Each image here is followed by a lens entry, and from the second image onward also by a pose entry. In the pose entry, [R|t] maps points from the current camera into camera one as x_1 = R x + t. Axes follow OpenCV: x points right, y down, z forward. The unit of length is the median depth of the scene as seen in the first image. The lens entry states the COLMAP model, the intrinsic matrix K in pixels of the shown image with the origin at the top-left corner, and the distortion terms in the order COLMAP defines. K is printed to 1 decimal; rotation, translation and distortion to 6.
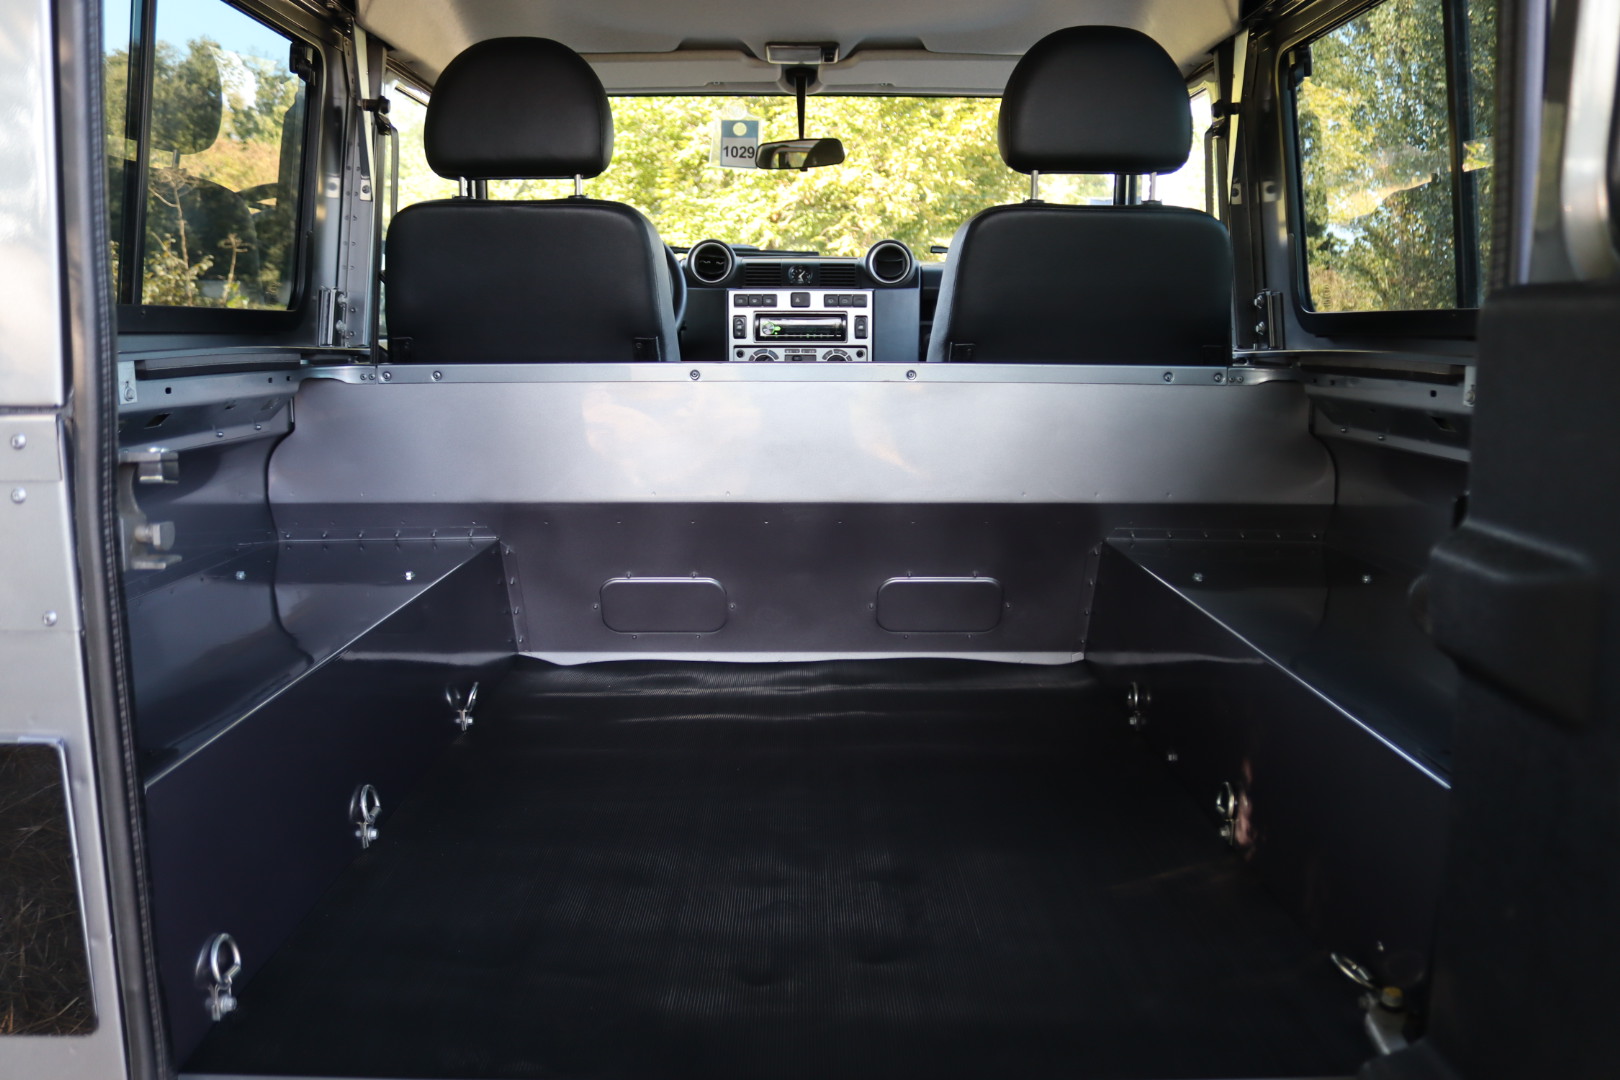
lens RADIAL K [[1356.9, 0, 810.0], [0, 1356.9, 540.0], [0, 0, 1]] dist [-0.158671, 0.147711]
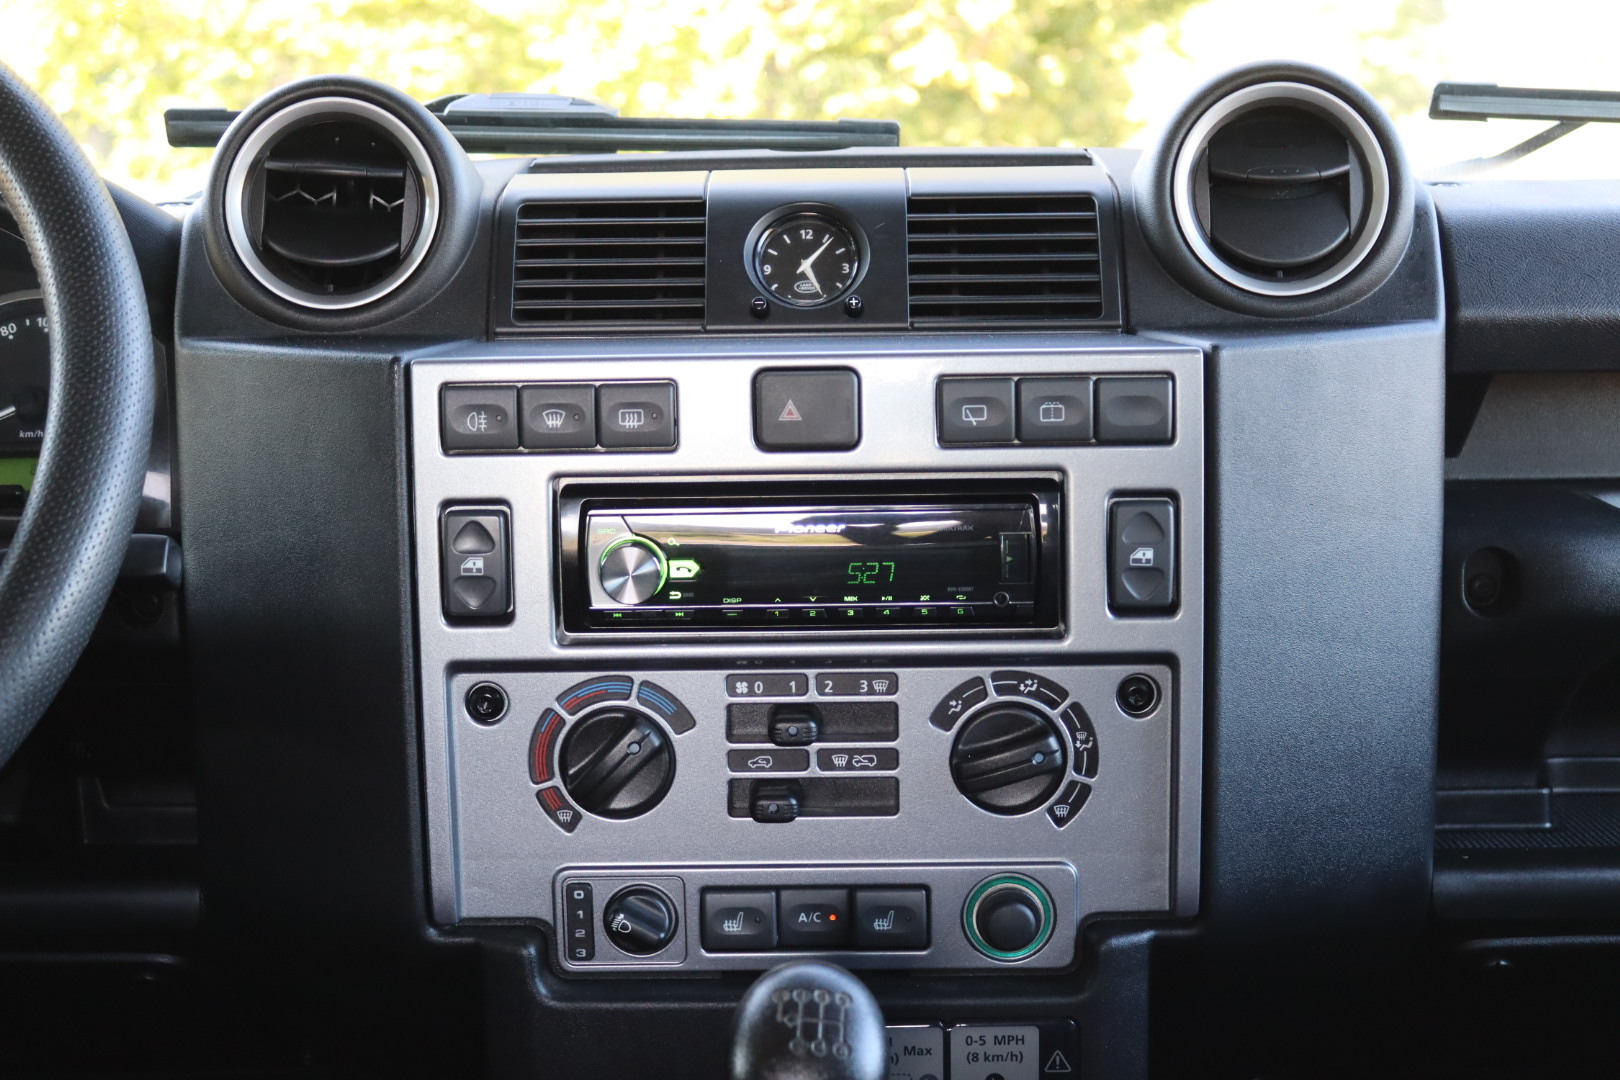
lens RADIAL K [[2424.4, 0, 810.0], [0, 2424.4, 540.0], [0, 0, 1]] dist [-0.028883, -0.017375]
pose [[0.999635, -0.016119, -0.021698, 0.000131], [0.015720, 0.999706, -0.018442, -0.197752], [0.021989, 0.018094, 0.999594, 0.866484]]
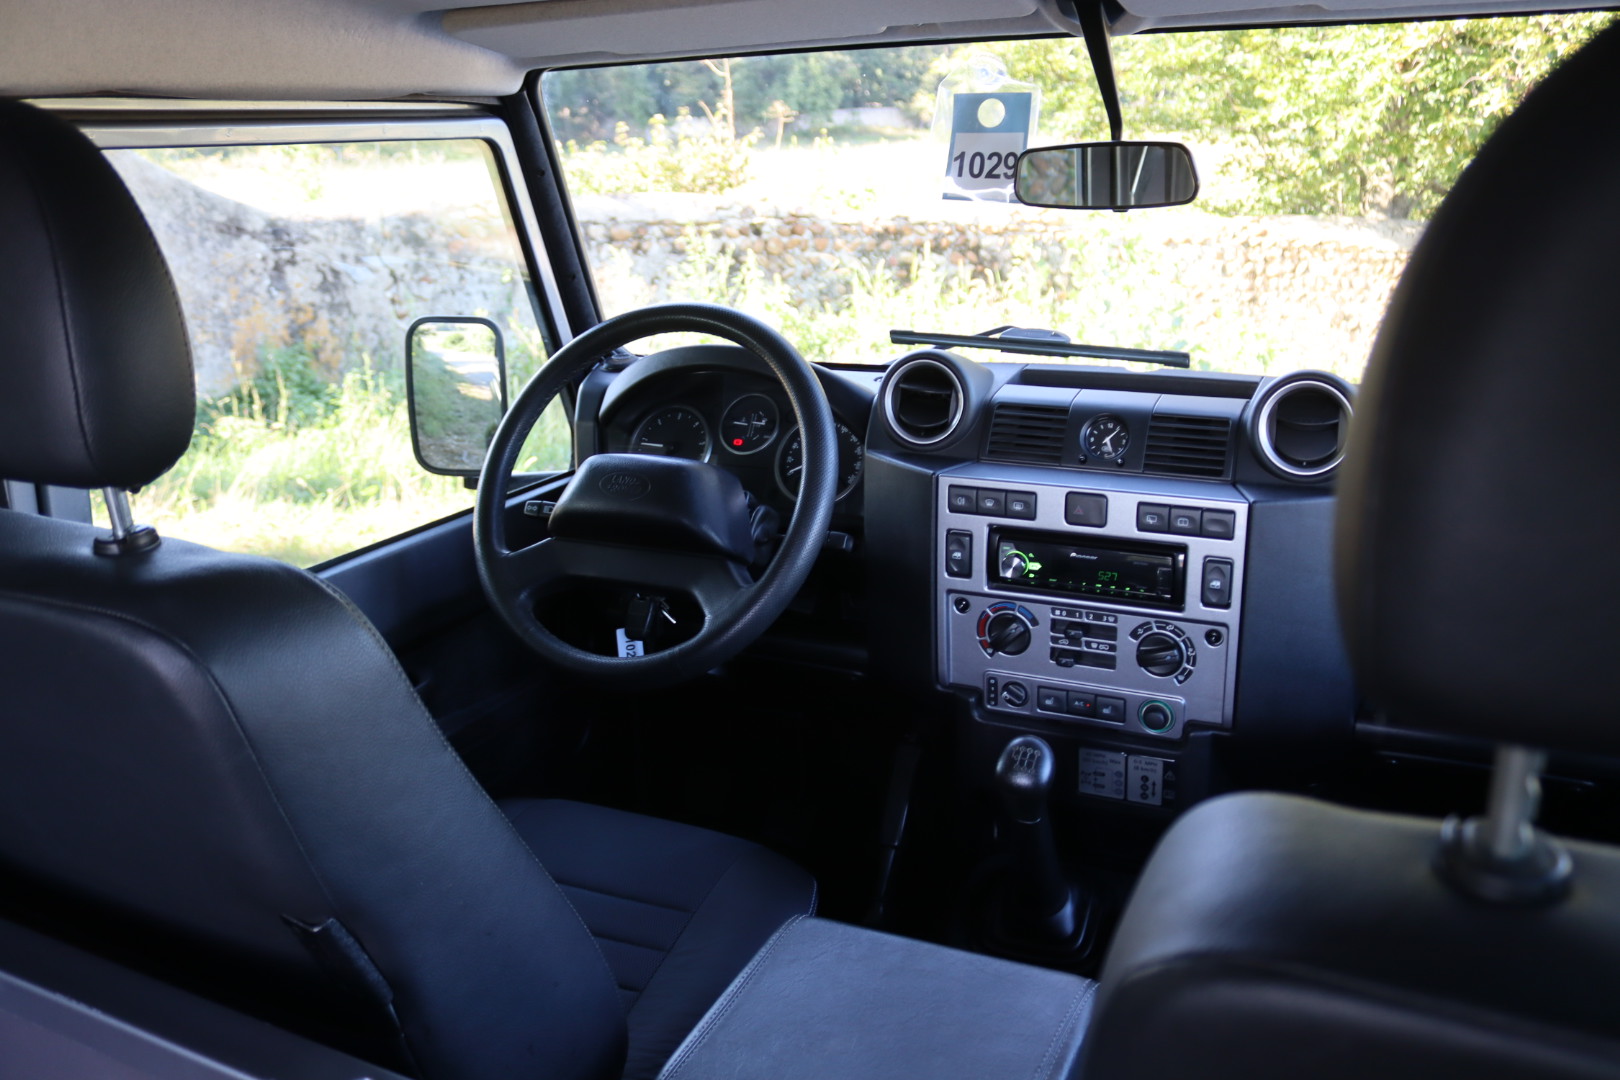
lens RADIAL K [[1353.4, 0, 810.0], [0, 1353.4, 540.0], [0, 0, 1]] dist [-0.156516, 0.126965]
pose [[0.891390, 0.098158, -0.442481, 0.141404], [-0.039504, 0.989377, 0.139899, -0.290791], [0.451513, -0.107225, 0.885799, 0.717359]]
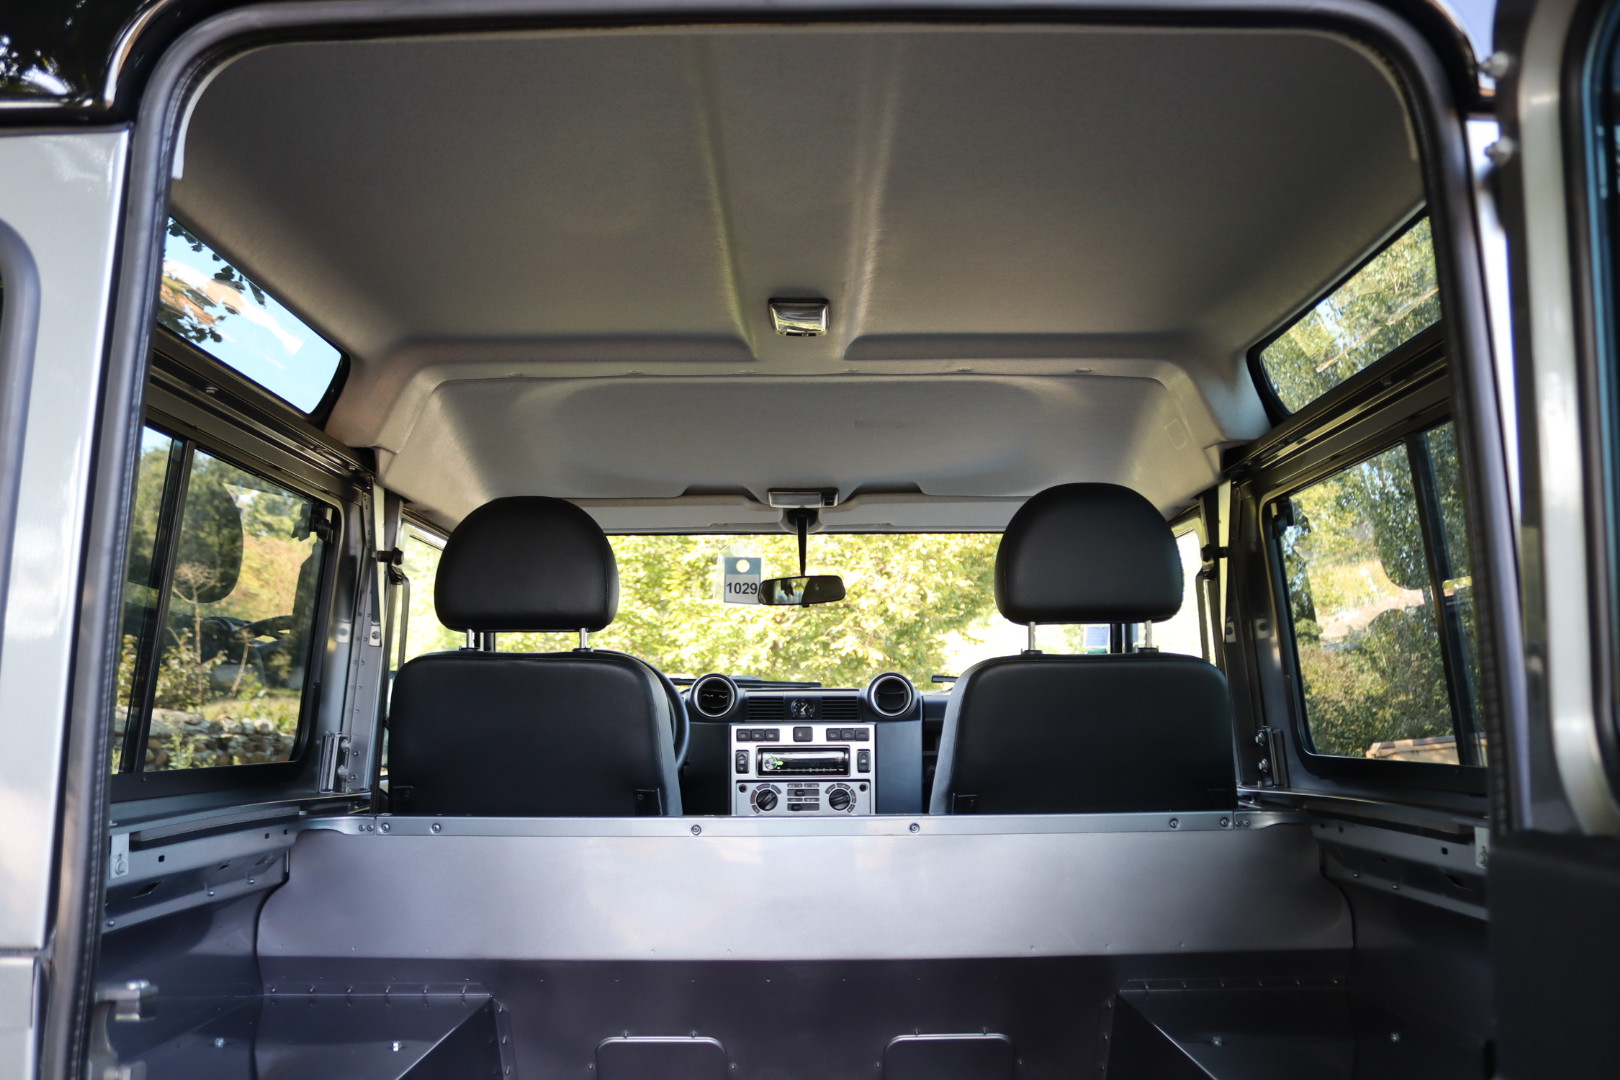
lens RADIAL K [[1353.4, 0, 810.0], [0, 1353.4, 540.0], [0, 0, 1]] dist [-0.156516, 0.126965]
pose [[0.999969, -0.007503, -0.002284, 0.001993], [0.006563, 0.959945, -0.280111, -0.045579], [0.004294, 0.280088, 0.959965, -0.003404]]
